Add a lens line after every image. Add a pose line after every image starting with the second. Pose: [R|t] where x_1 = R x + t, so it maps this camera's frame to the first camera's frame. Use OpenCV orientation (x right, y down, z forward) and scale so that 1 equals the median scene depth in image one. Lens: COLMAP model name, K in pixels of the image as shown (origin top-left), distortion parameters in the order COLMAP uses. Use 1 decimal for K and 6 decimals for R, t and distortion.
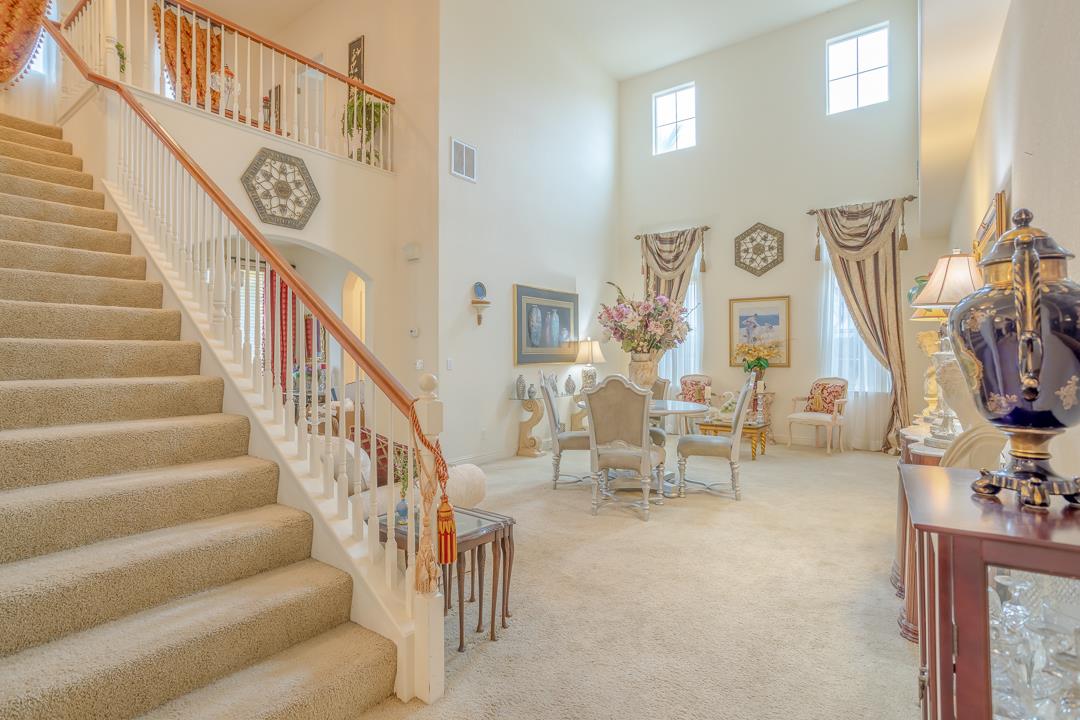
lens RADIAL K [[549.3, 0, 540.9], [0, 549.3, 354.6], [0, 0, 1]] dist [-0.001343, 0.000015]
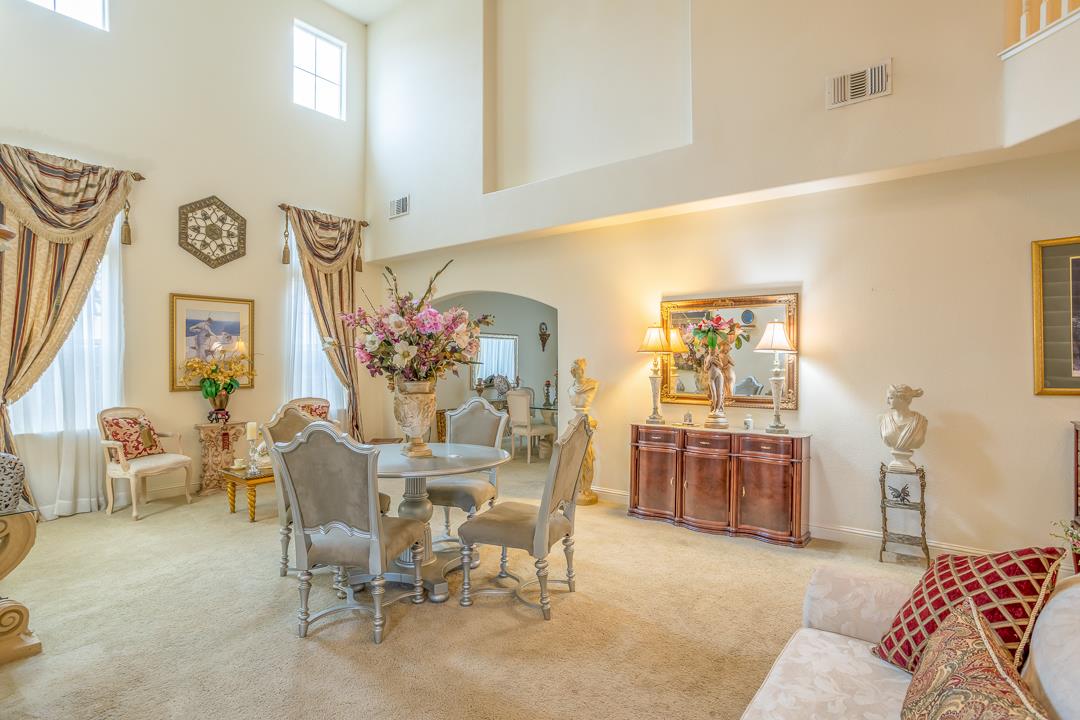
lens RADIAL K [[549.3, 0, 540.9], [0, 549.3, 354.6], [0, 0, 1]] dist [-0.001343, 0.000015]
pose [[0.058704, 0.011519, 0.998209, -0.320053], [-0.000778, 0.999934, -0.011493, -0.017740], [-0.998275, -0.000102, 0.058709, 0.520179]]
